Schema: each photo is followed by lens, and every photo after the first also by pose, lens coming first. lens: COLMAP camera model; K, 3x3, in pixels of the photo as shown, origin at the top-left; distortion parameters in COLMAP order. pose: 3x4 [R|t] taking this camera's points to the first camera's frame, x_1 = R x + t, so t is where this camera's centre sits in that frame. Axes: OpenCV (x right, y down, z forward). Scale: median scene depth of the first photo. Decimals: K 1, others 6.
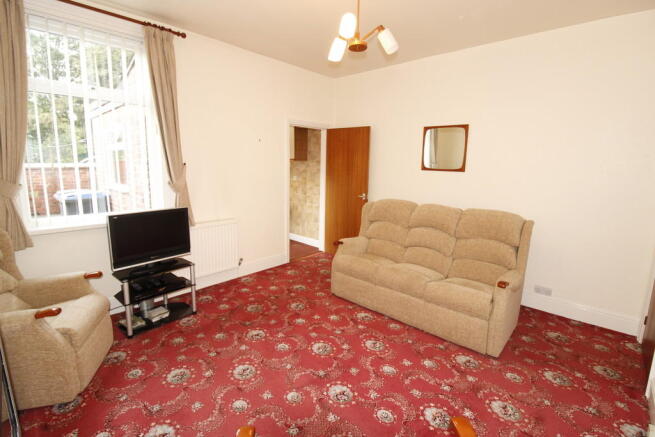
lens RADIAL K [[304.0, 0, 326.0], [0, 304.0, 215.6], [0, 0, 1]] dist [-0.014760, -0.000301]
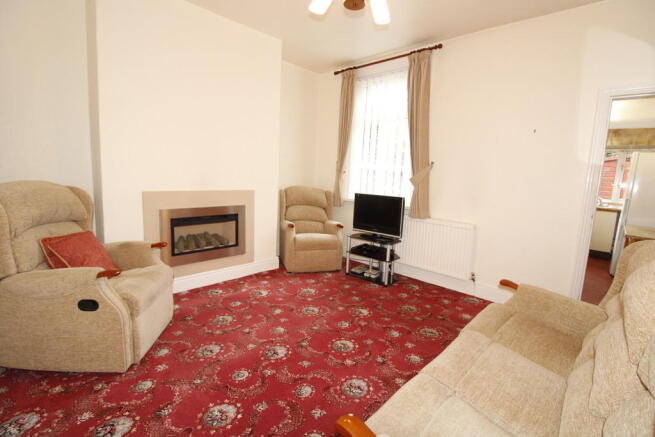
lens RADIAL K [[304.0, 0, 326.7], [0, 304.0, 217.5], [0, 0, 1]] dist [-0.014760, -0.000301]
pose [[-0.028501, 0.125625, -0.991668, 0.838295], [-0.218765, 0.967237, 0.128818, -0.045629], [0.975361, 0.220614, -0.000085, 0.850030]]
